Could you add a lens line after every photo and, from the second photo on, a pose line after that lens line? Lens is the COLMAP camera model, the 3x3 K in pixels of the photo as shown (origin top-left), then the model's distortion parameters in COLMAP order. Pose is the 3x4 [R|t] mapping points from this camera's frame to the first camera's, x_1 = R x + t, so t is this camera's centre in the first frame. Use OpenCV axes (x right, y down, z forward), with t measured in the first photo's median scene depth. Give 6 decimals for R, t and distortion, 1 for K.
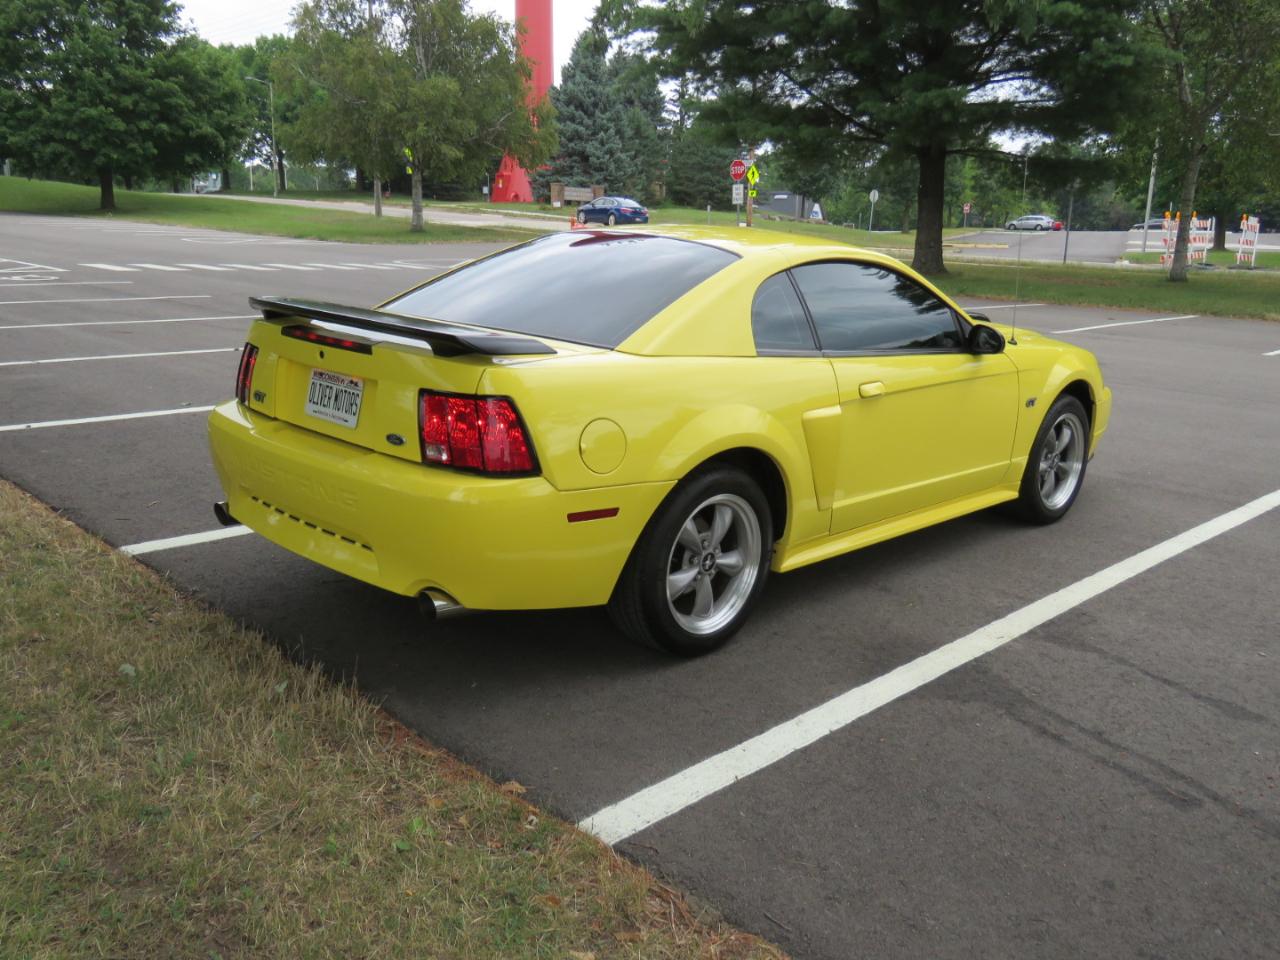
lens RADIAL K [[1131.5, 0, 632.2], [0, 1131.5, 482.6], [0, 0, 1]] dist [0.004286, 0.001842]
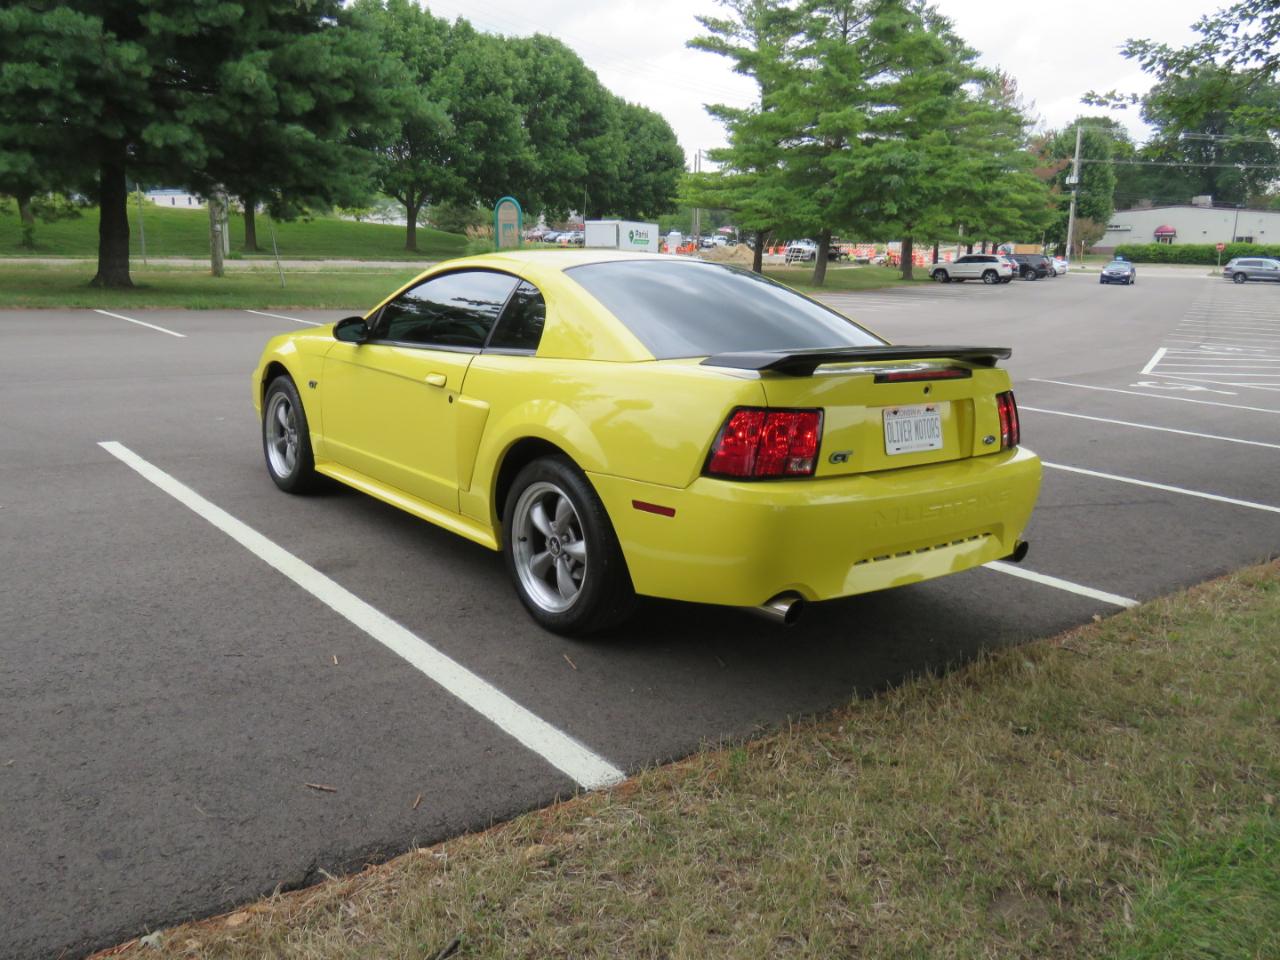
lens RADIAL K [[1024.3, 0, 637.4], [0, 1024.3, 504.2], [0, 0, 1]] dist [0.031009, -0.057271]
pose [[0.119027, -0.263861, 0.957188, -1.257296], [0.200217, 0.950616, 0.237153, -0.292996], [-0.972495, 0.163418, 0.165978, 1.117716]]
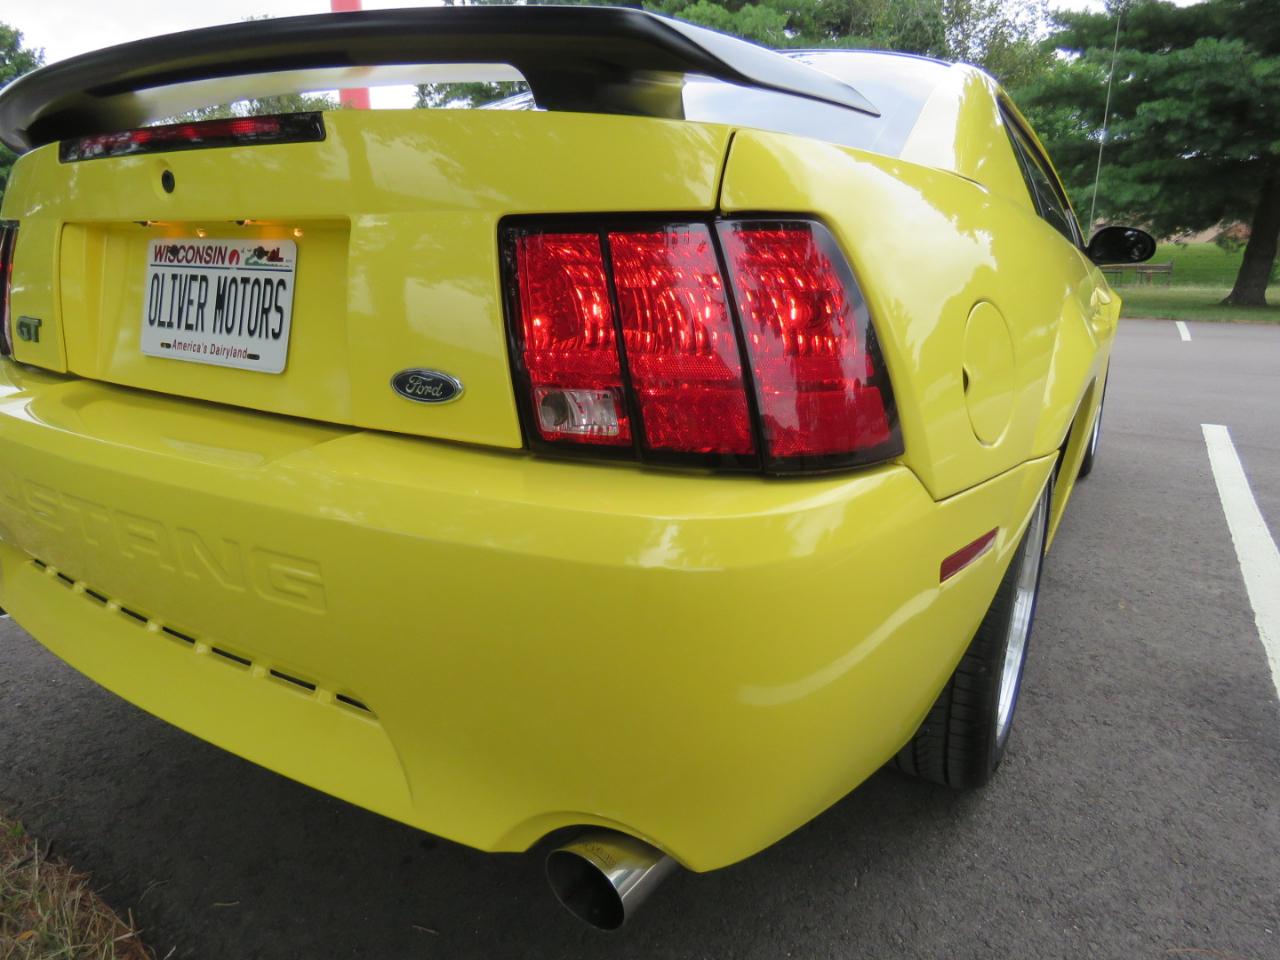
lens RADIAL K [[803.7, 0, 632.7], [0, 803.7, 479.4], [0, 0, 1]] dist [-0.003685, 0.001319]
pose [[0.974287, -0.078097, 0.211343, -0.189413], [0.071779, 0.996719, 0.037416, -0.014322], [-0.213572, -0.021284, 0.976695, 0.710241]]
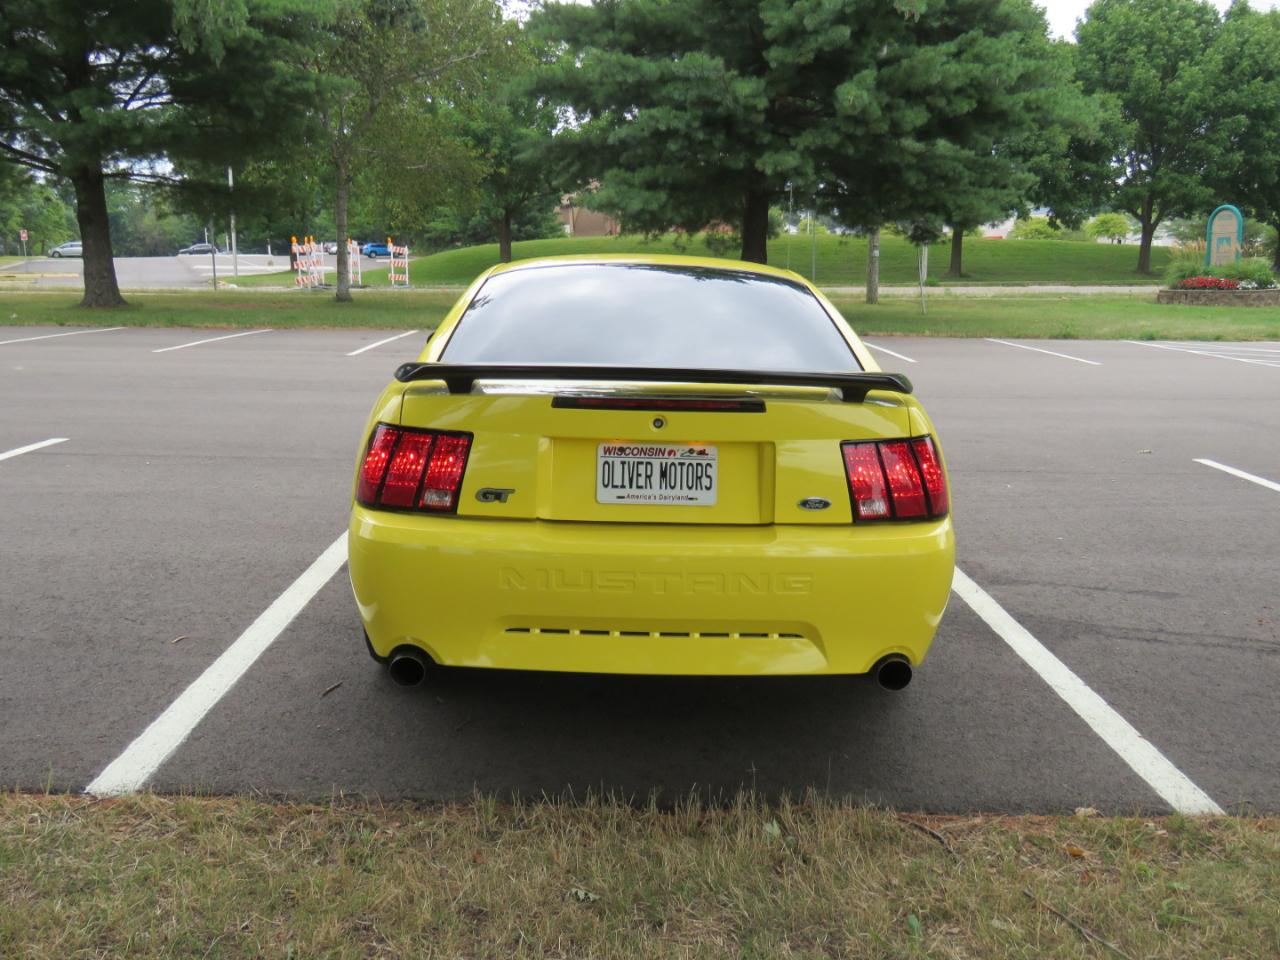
lens RADIAL K [[1131.5, 0, 632.2], [0, 1131.5, 482.6], [0, 0, 1]] dist [0.004286, 0.001842]
pose [[0.699112, -0.161533, 0.696526, -0.858525], [0.176447, 0.982995, 0.050866, -0.116167], [-0.692899, 0.087338, 0.715726, 0.441386]]
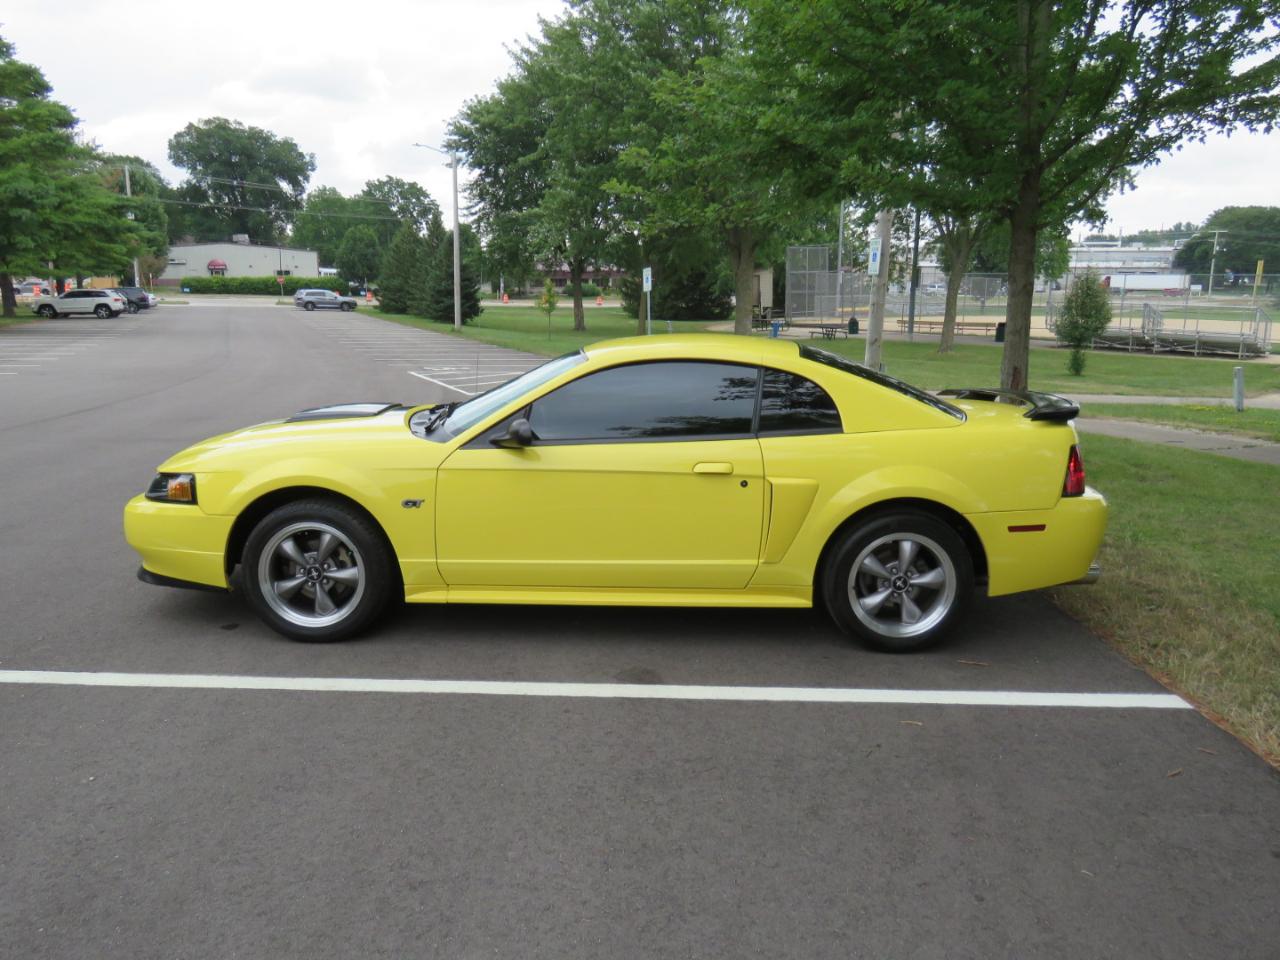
lens RADIAL K [[962.3, 0, 640.0], [0, 962.3, 480.0], [0, 0, 1]] dist [-0.005149, 0.000917]
pose [[-0.700847, -0.171189, 0.692465, -0.860824], [0.123440, 0.927022, 0.354109, -0.601133], [-0.702550, 0.333655, -0.628569, 2.307266]]
